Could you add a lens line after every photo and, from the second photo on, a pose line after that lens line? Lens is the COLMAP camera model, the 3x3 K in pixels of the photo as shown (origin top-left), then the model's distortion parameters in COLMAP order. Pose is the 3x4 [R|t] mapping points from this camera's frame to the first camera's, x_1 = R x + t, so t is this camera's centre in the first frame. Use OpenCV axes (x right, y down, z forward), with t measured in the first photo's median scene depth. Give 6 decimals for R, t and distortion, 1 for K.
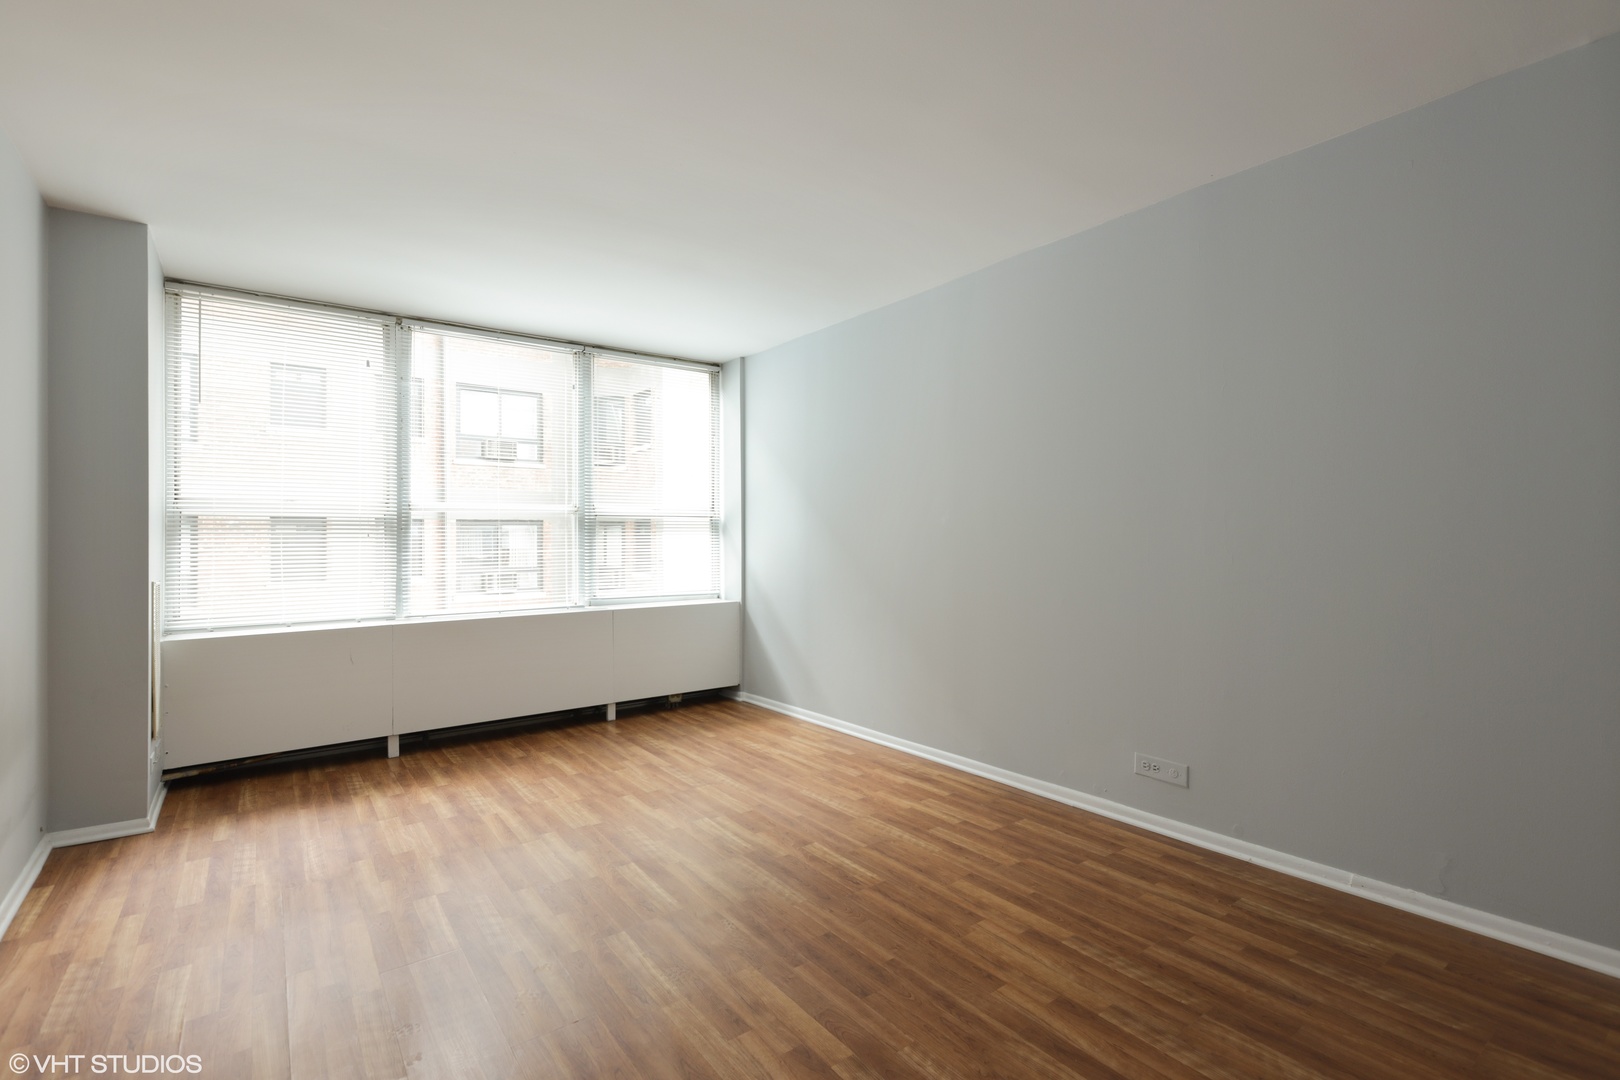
lens RADIAL K [[753.9, 0, 805.7], [0, 753.9, 533.7], [0, 0, 1]] dist [-0.005260, 0.000583]
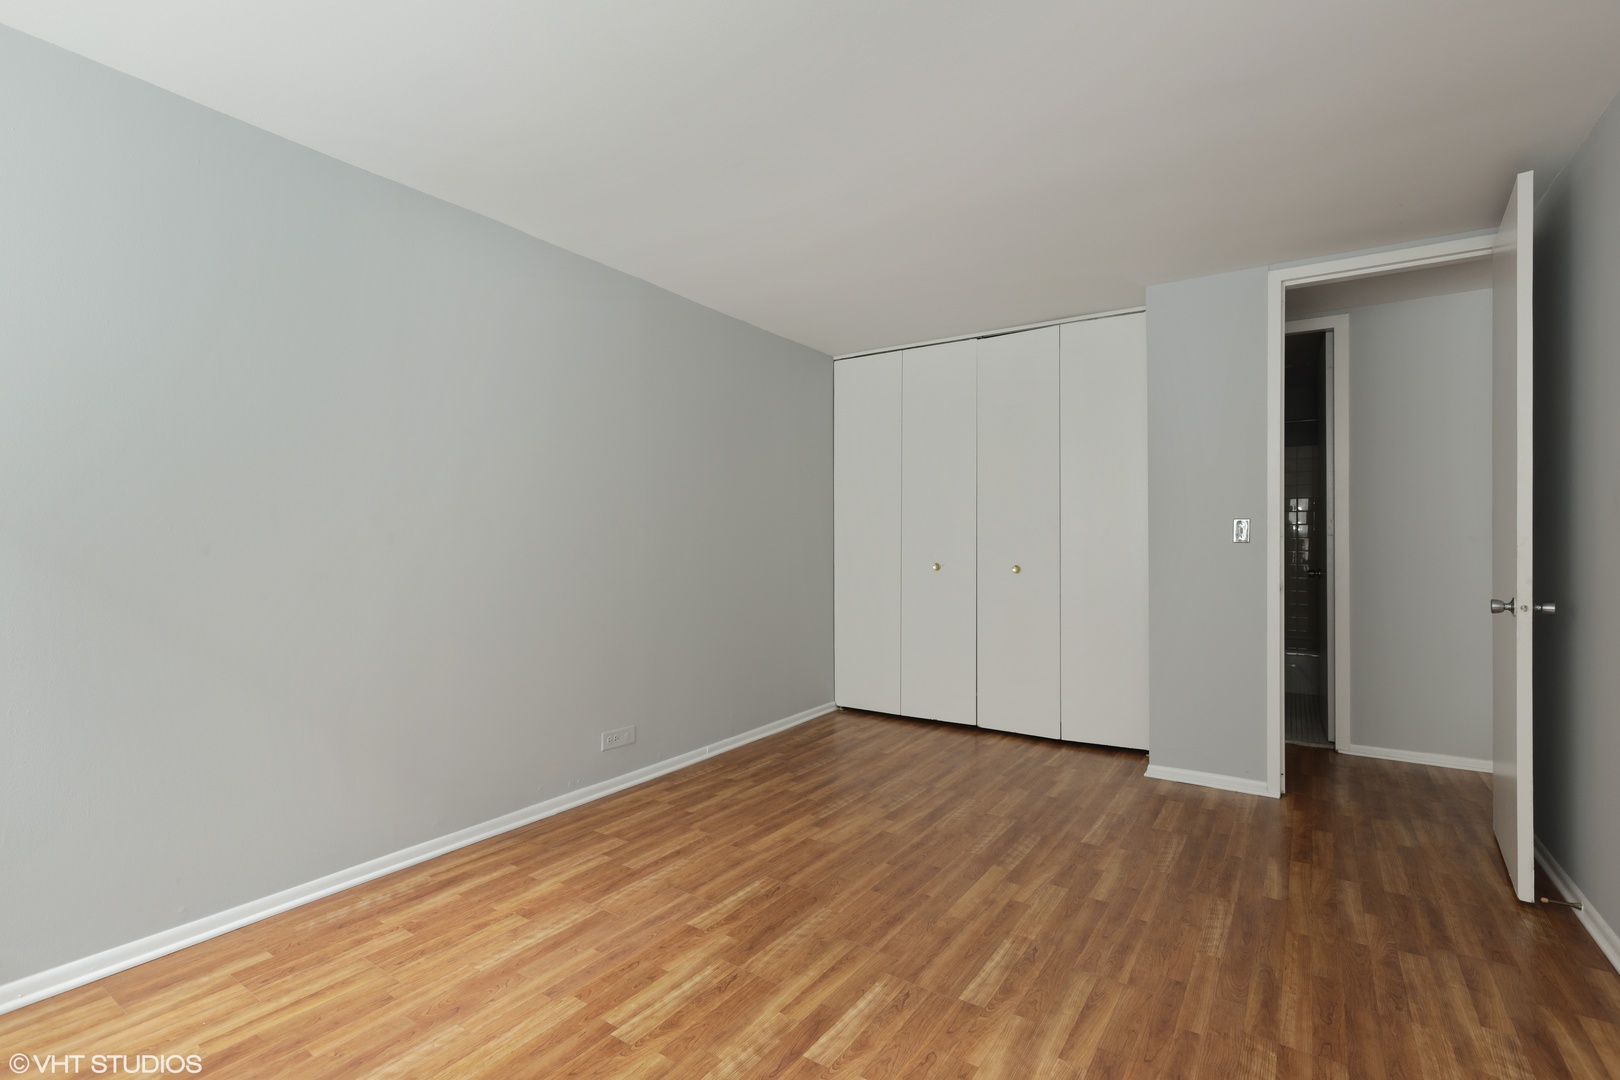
lens RADIAL K [[753.9, 0, 797.3], [0, 753.9, 546.5], [0, 0, 1]] dist [-0.005260, 0.000583]
pose [[-0.337825, 0.002332, 0.941206, -0.784033], [-0.004888, 0.999979, -0.004232, 0.007083], [-0.941196, -0.006030, -0.337806, 1.155559]]
